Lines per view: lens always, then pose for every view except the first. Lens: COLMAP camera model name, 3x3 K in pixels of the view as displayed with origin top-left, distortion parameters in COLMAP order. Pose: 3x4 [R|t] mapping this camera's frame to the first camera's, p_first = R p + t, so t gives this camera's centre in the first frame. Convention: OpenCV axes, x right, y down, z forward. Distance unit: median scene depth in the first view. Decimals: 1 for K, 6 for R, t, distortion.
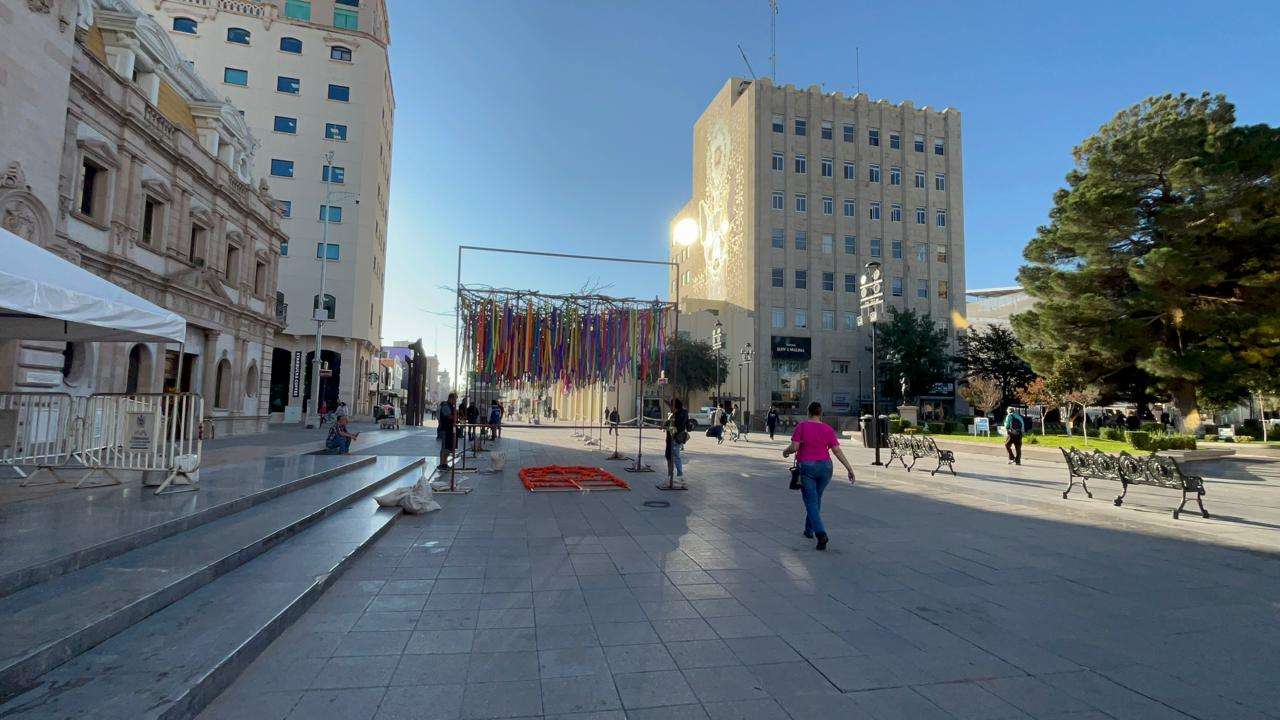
lens RADIAL K [[595.4, 0, 636.2], [0, 595.4, 362.0], [0, 0, 1]] dist [0.001579, -0.000704]
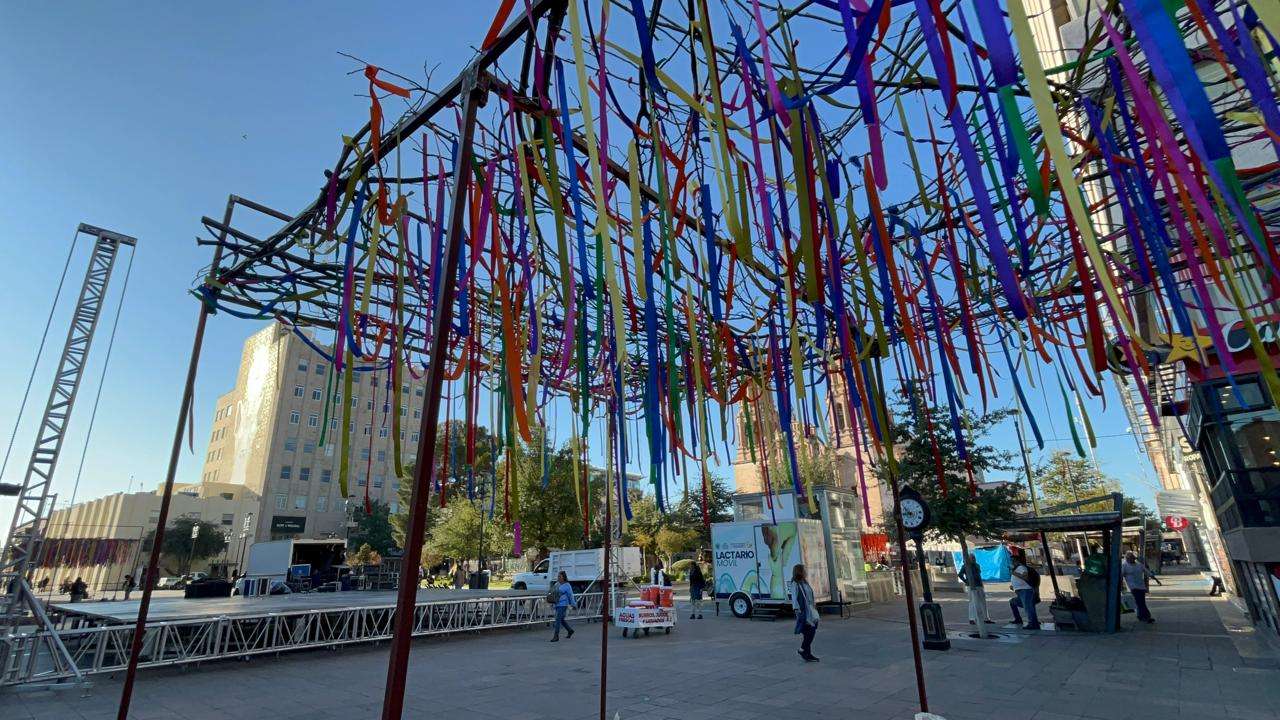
lens RADIAL K [[595.4, 0, 639.6], [0, 595.4, 360.5], [0, 0, 1]] dist [0.001579, -0.000704]
pose [[0.795285, 0.156823, 0.585600, 0.068937], [0.002393, 0.965142, -0.261714, -0.049761], [-0.606231, 0.209539, 0.767188, -1.196856]]
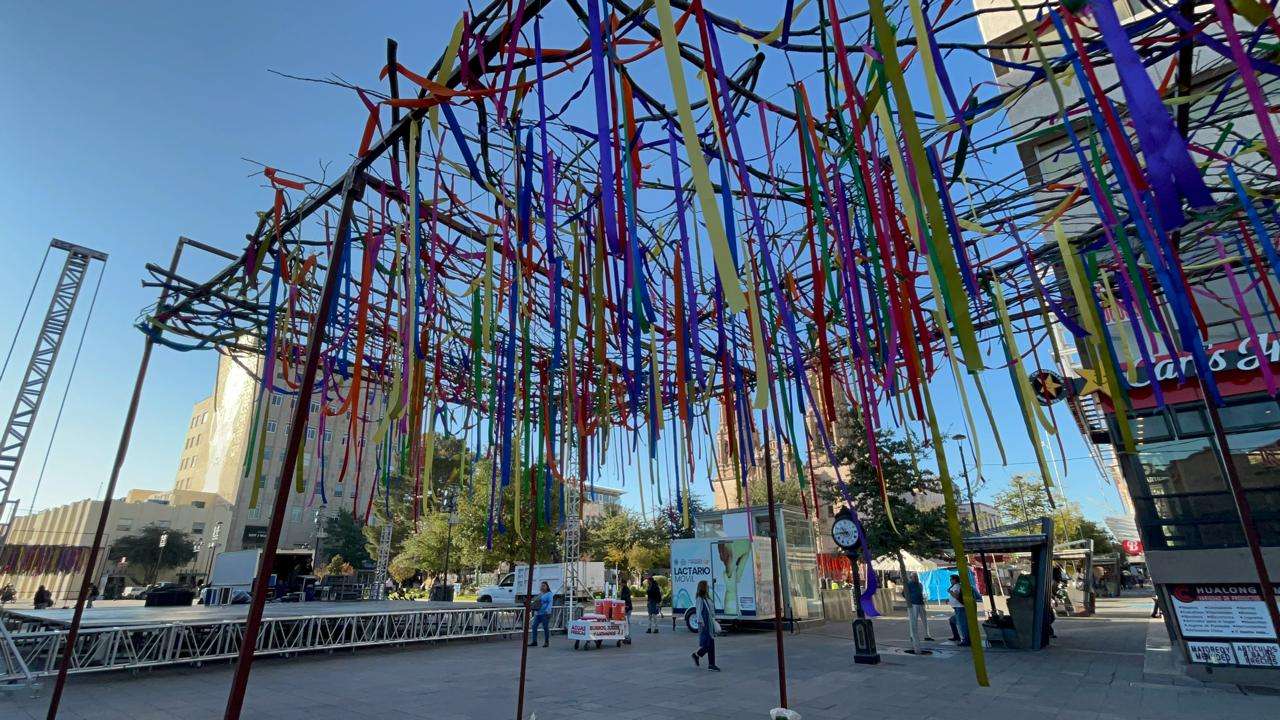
lens RADIAL K [[595.4, 0, 639.9], [0, 595.4, 360.7], [0, 0, 1]] dist [0.001579, -0.000704]
pose [[0.777685, 0.189041, 0.599558, 0.074729], [-0.012969, 0.958338, -0.285343, -0.049440], [-0.628520, 0.214131, 0.747736, -1.227131]]
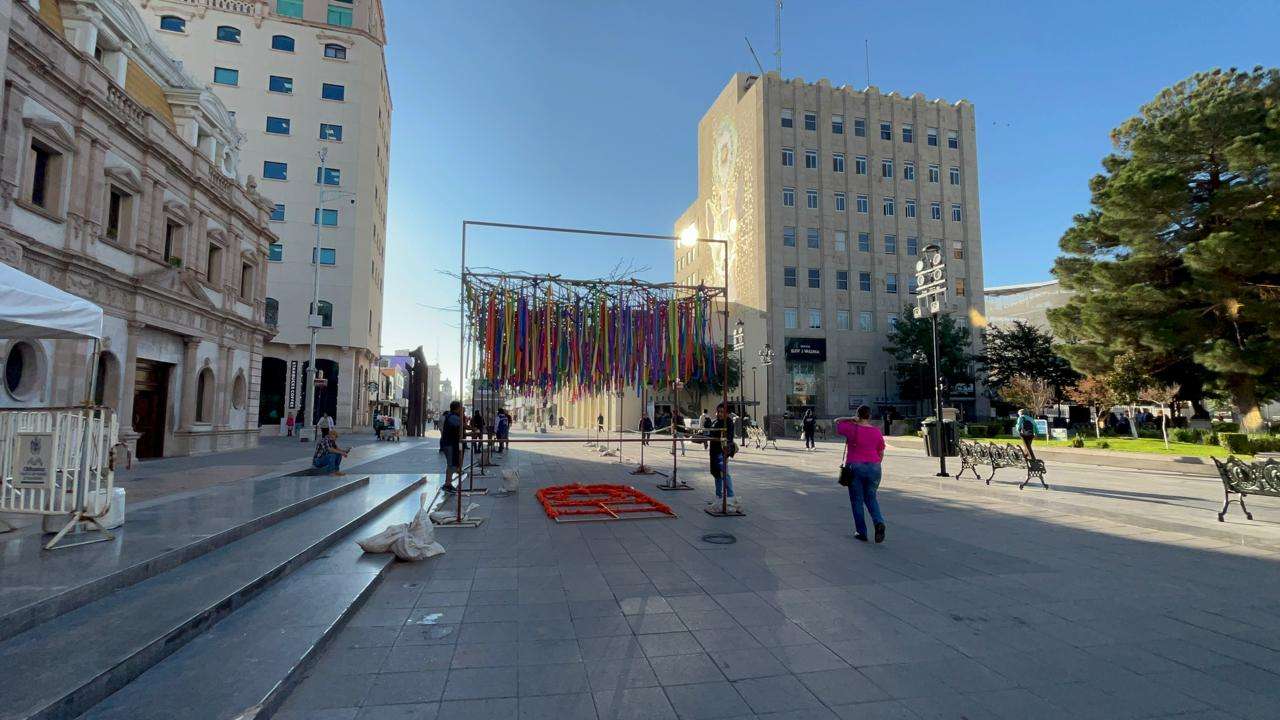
lens RADIAL K [[595.4, 0, 636.2], [0, 595.4, 363.0], [0, 0, 1]] dist [0.001579, -0.000704]
pose [[0.999869, -0.015913, -0.002825, -0.021239], [0.015889, 0.999840, -0.008259, 0.003622], [0.002956, 0.008213, 0.999962, 0.064372]]
